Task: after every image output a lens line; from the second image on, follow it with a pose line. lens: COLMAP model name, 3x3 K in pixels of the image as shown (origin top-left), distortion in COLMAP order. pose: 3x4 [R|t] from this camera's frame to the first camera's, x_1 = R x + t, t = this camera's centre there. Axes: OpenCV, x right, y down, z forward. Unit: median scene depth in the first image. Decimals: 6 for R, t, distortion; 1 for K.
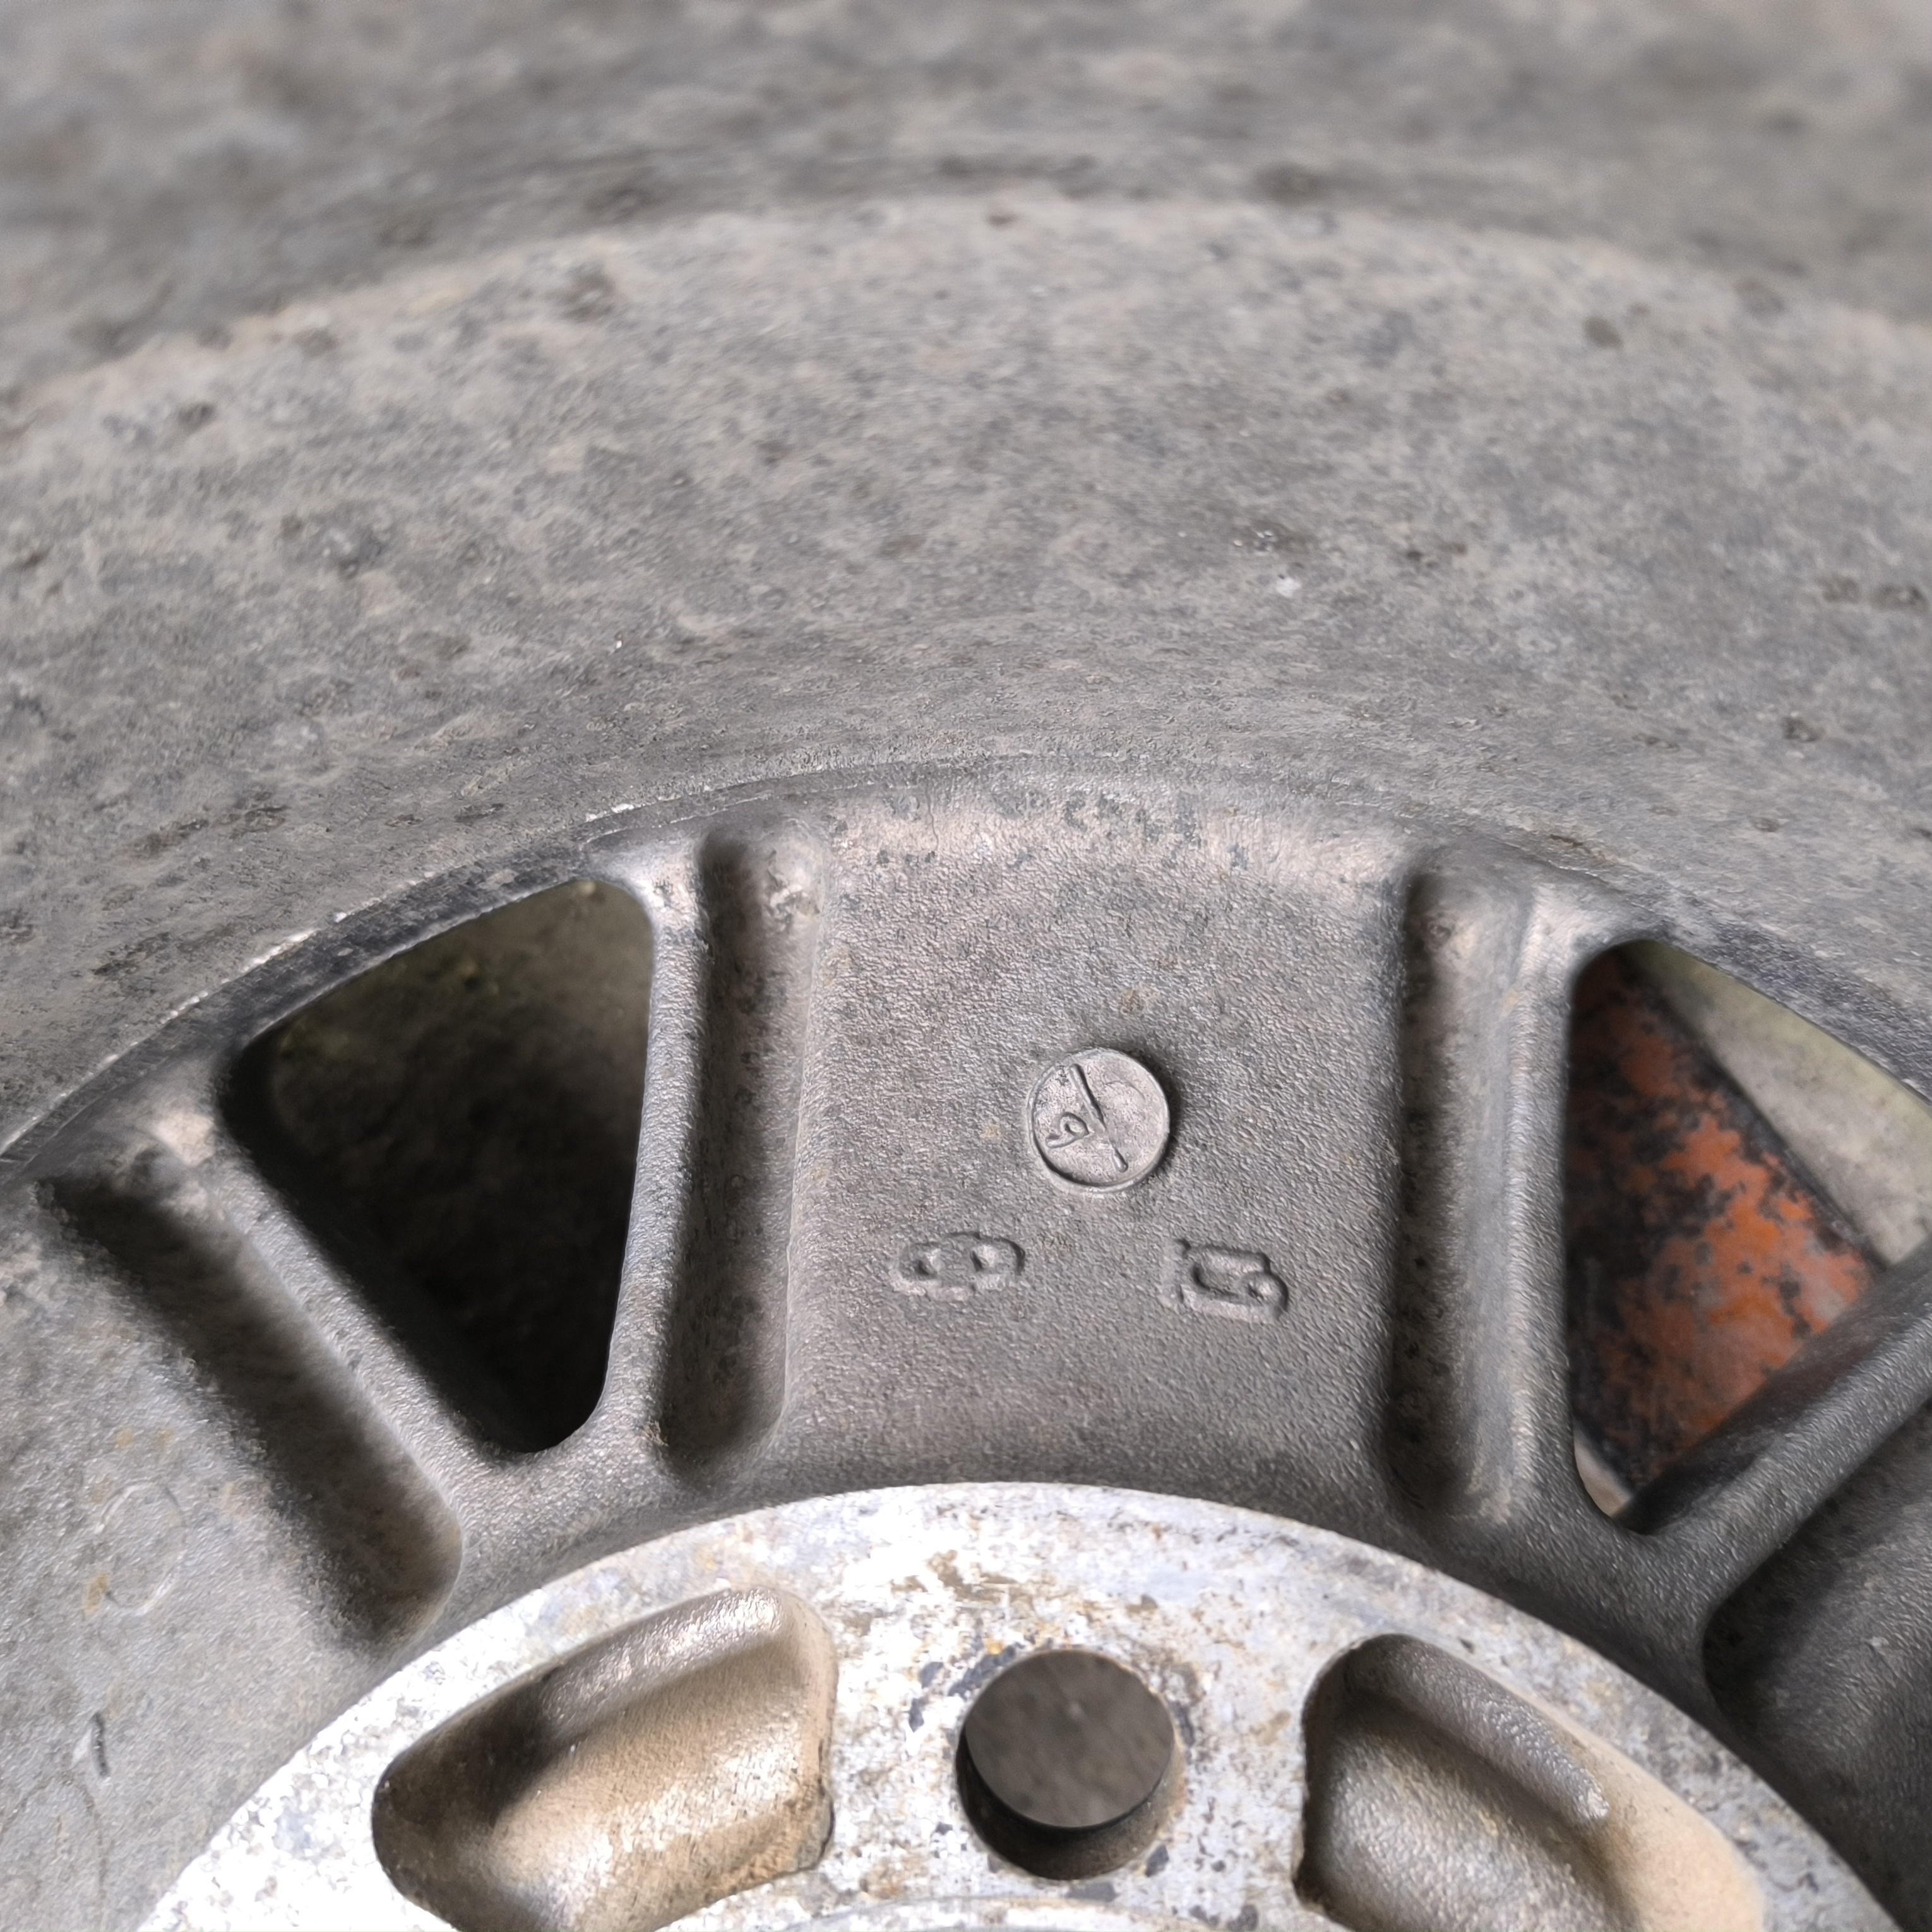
lens RADIAL K [[1920.7, 0, 945.7], [0, 1920.7, 966.0], [0, 0, 1]] dist [-0.026936, 0.006294]
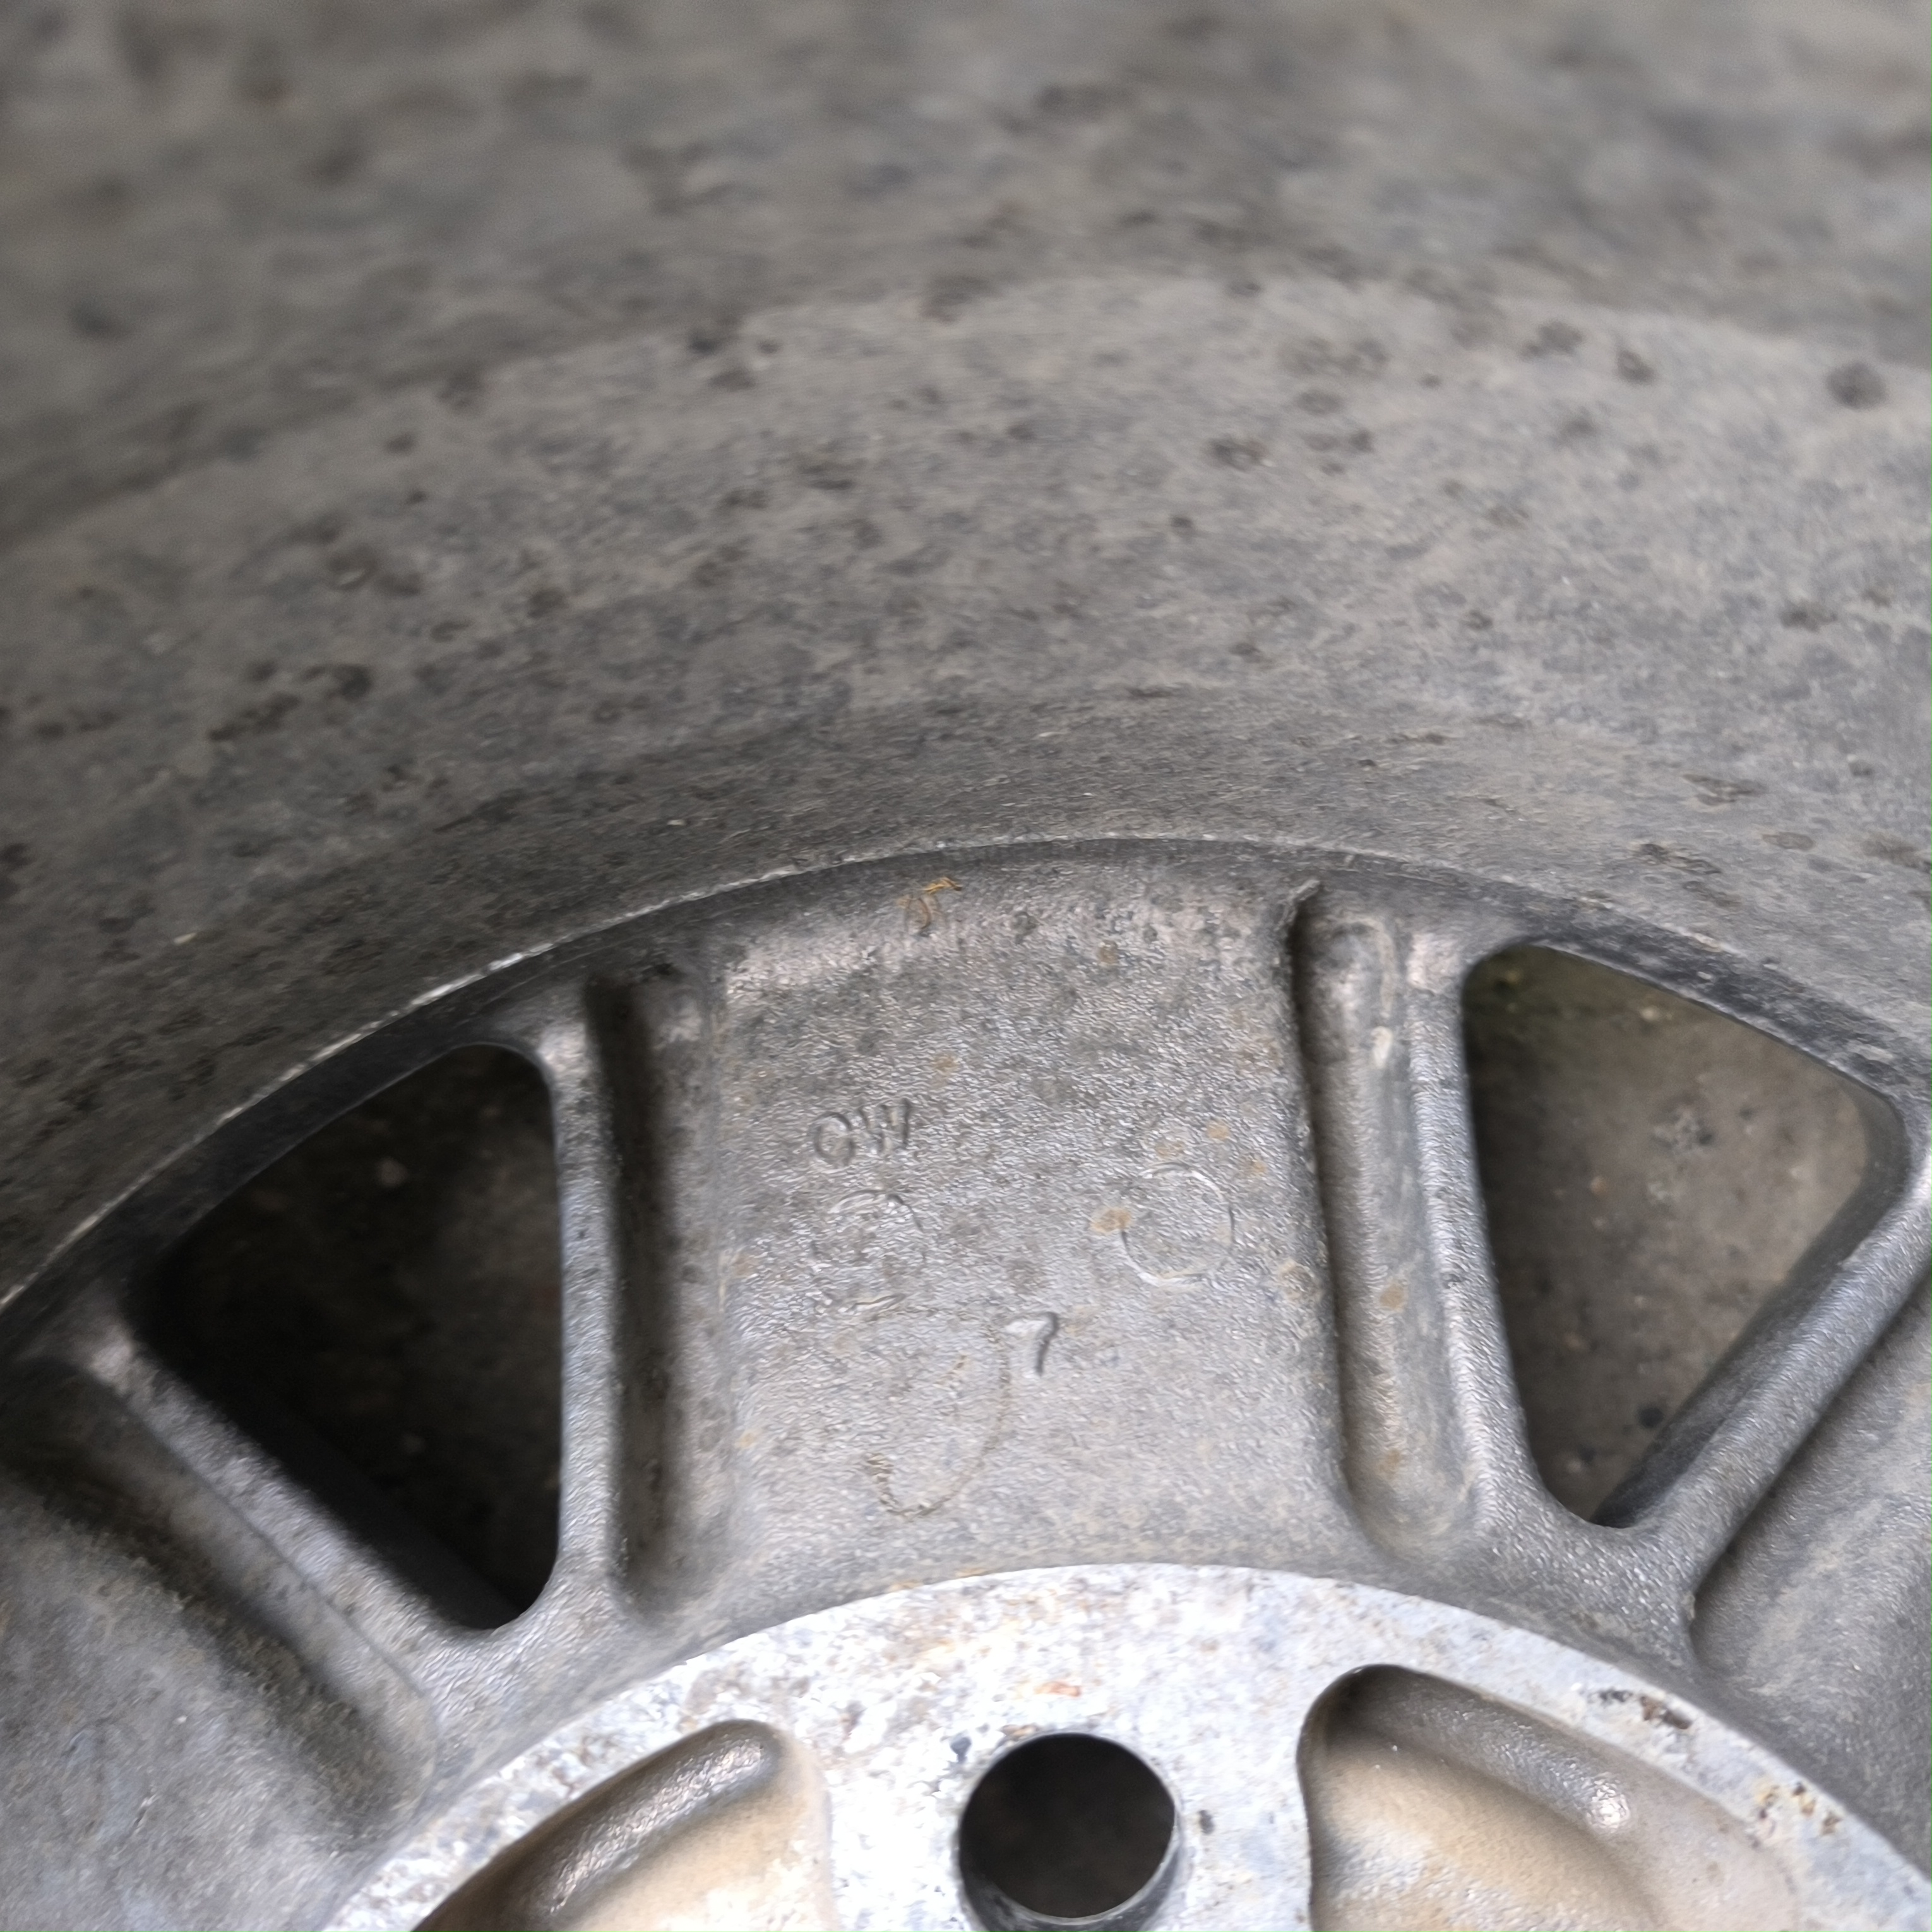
lens RADIAL K [[1874.5, 0, 899.8], [0, 1874.5, 932.1], [0, 0, 1]] dist [-0.006132, -0.038719]
pose [[0.628904, 0.771605, -0.095422, -0.519750], [-0.772145, 0.634222, 0.039439, 0.270145], [0.090950, 0.048876, 0.994655, 0.008419]]
